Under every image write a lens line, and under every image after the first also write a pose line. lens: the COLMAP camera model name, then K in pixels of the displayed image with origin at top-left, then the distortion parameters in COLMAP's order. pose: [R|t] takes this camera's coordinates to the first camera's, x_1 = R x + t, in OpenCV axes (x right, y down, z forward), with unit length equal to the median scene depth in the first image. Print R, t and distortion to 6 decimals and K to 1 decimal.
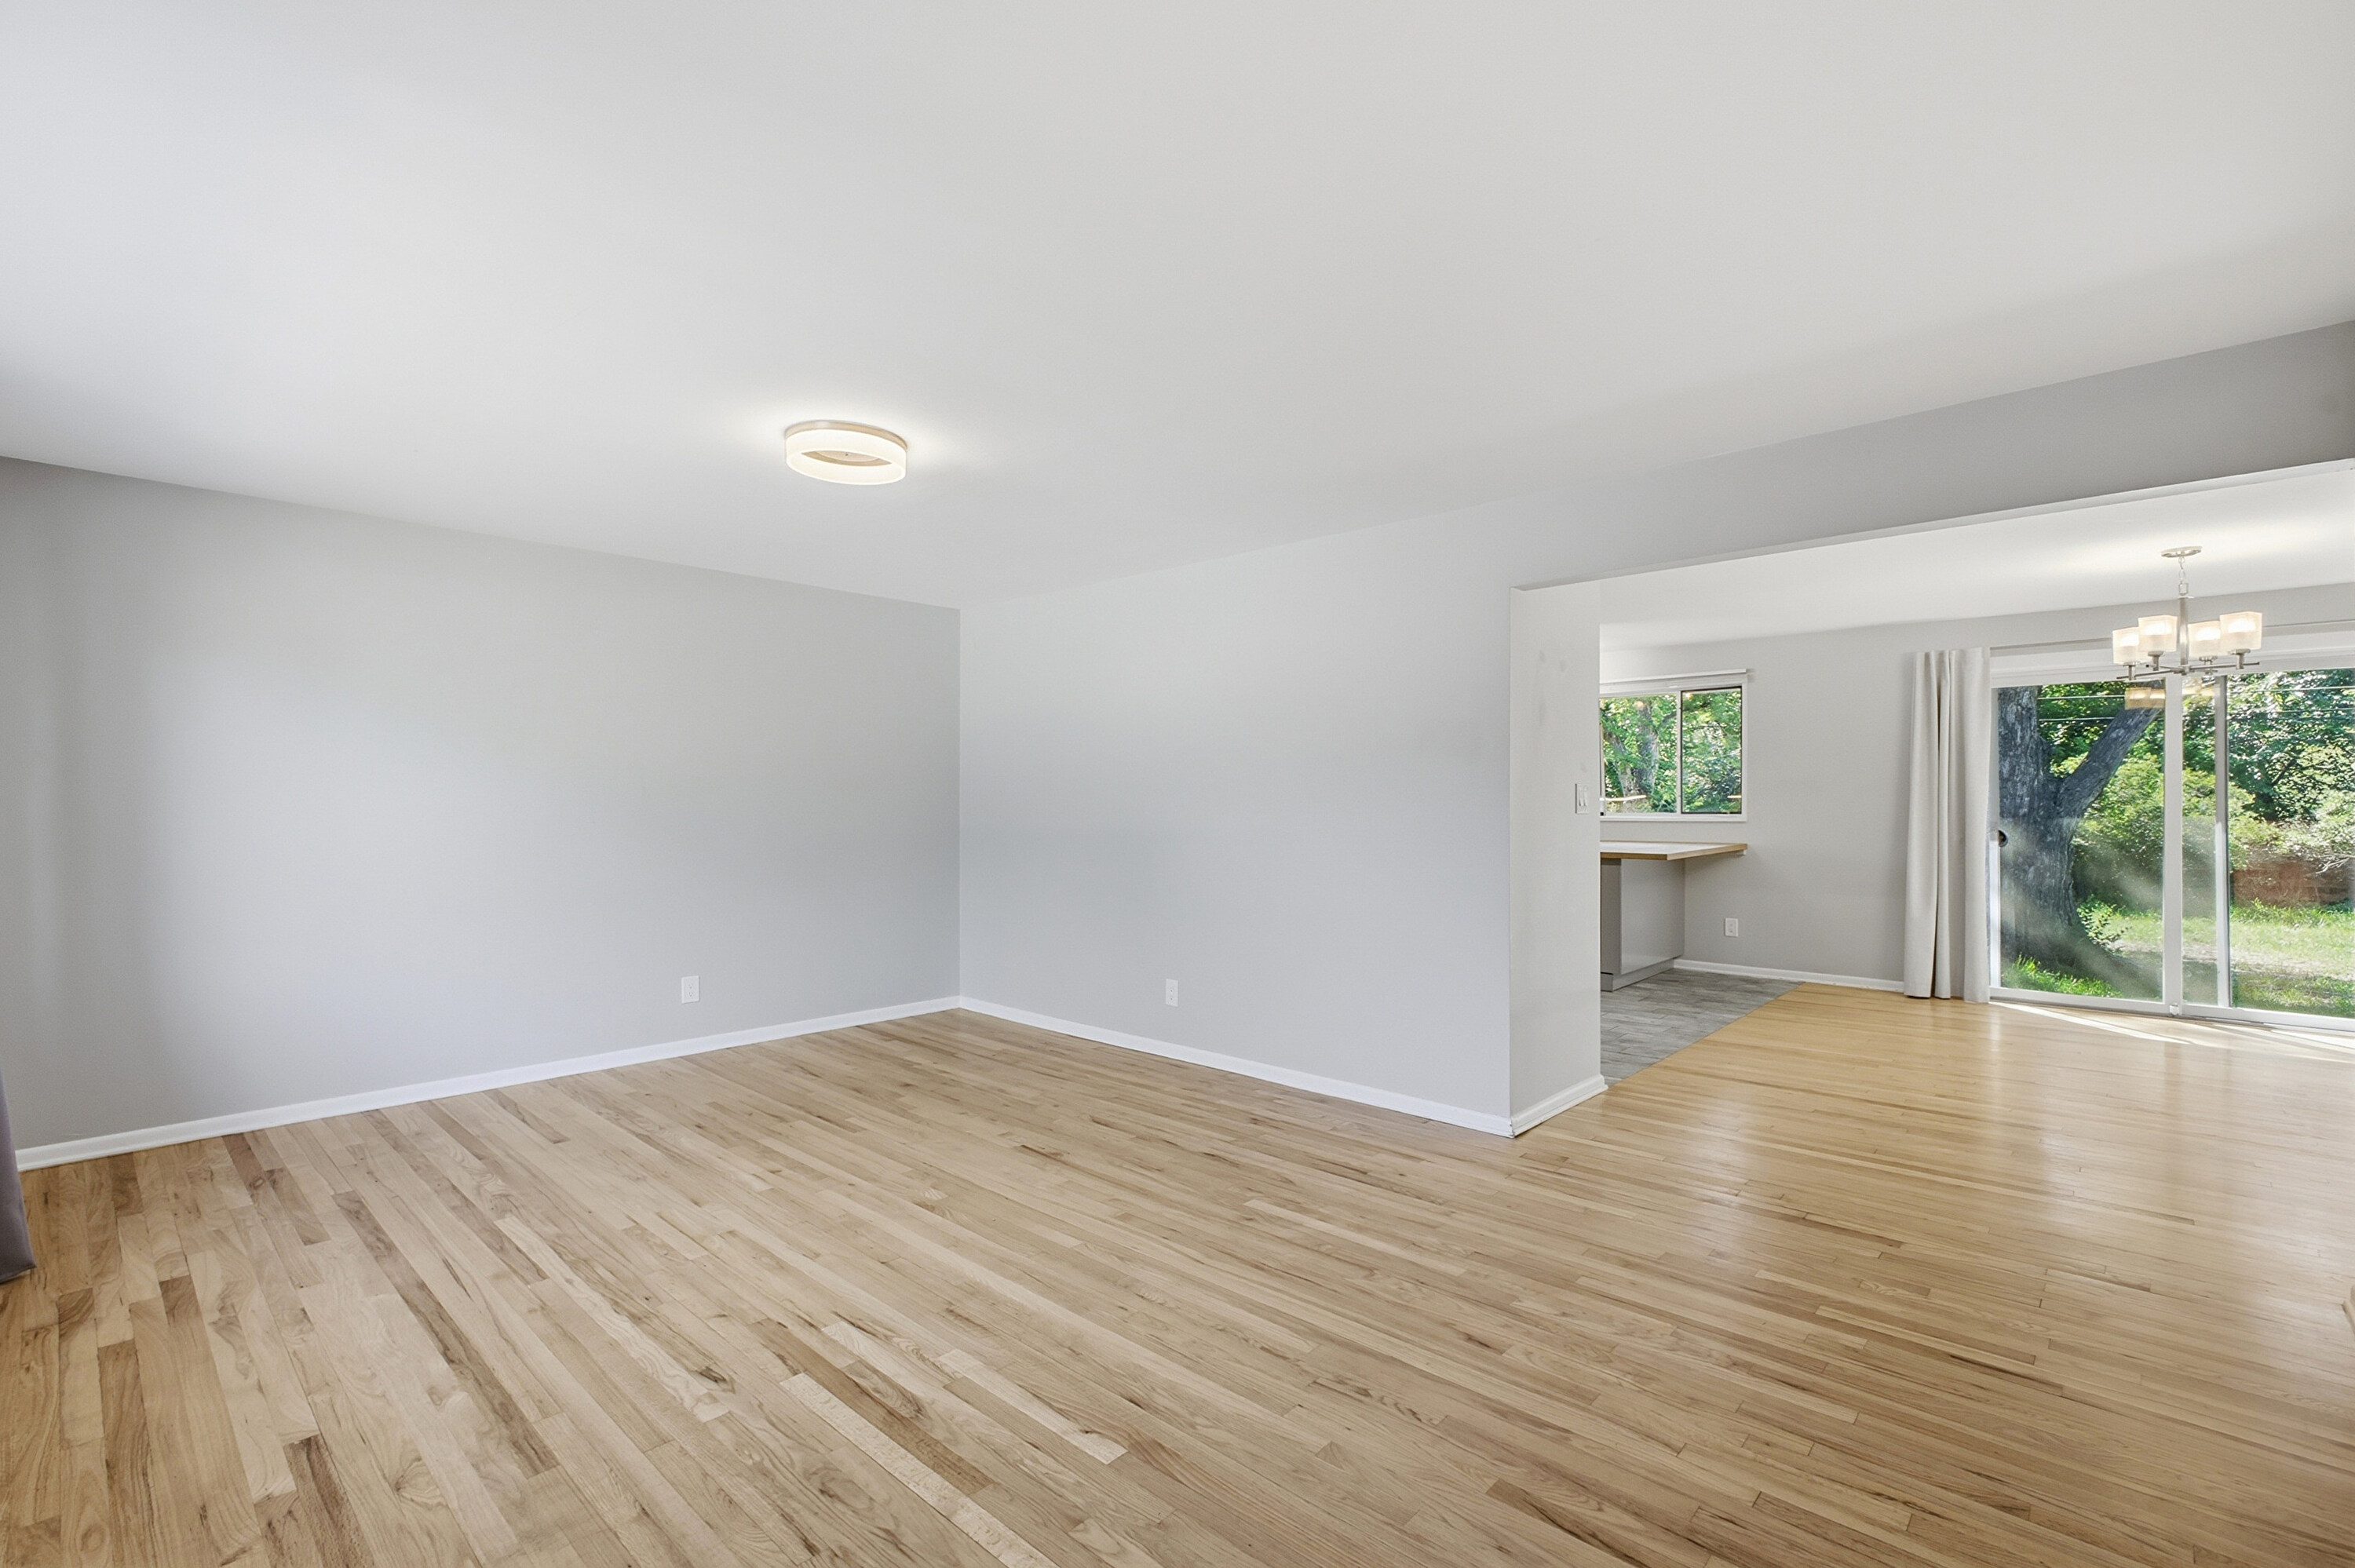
lens RADIAL K [[1056.6, 0, 1172.5], [0, 1056.6, 801.1], [0, 0, 1]] dist [0.003379, -0.000030]
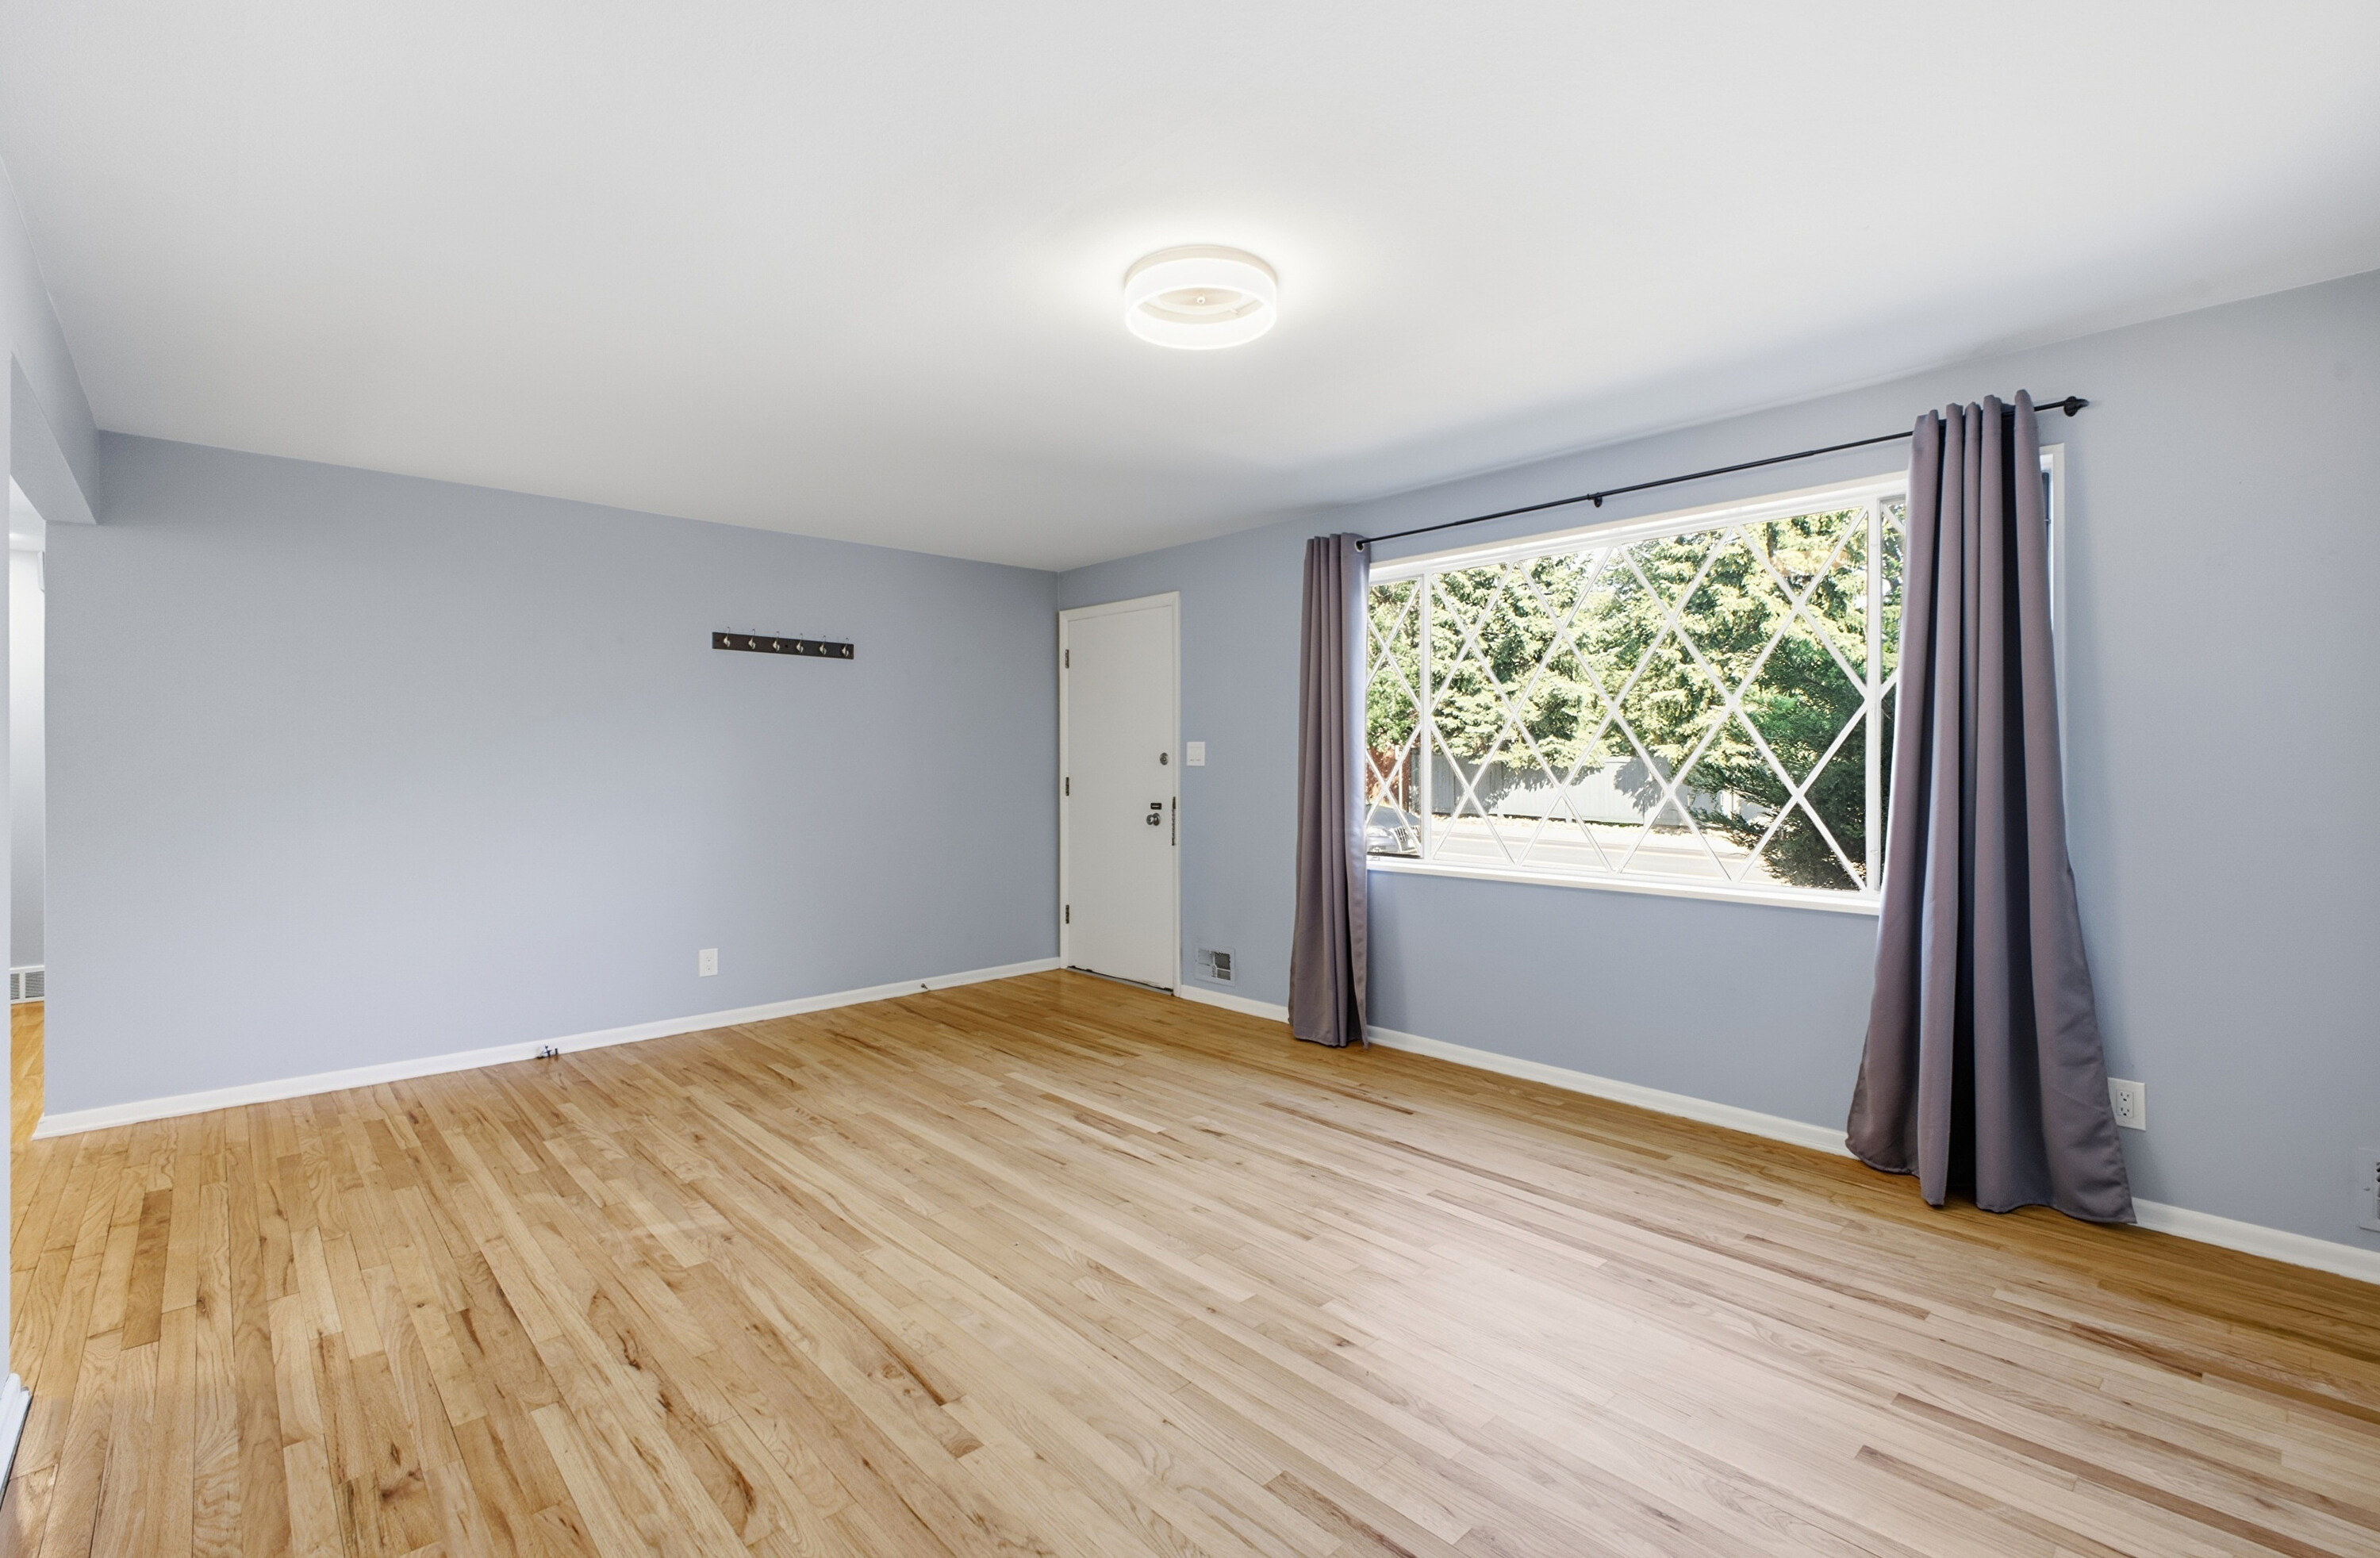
lens RADIAL K [[1021.1, 0, 1190.0], [0, 1021.1, 772.2], [0, 0, 1]] dist [-0.000586, -0.000088]
pose [[-0.998027, 0.003174, 0.062698, -0.393133], [0.003744, 0.999953, 0.008977, 0.003011], [-0.062667, 0.009194, -0.997992, 1.966594]]
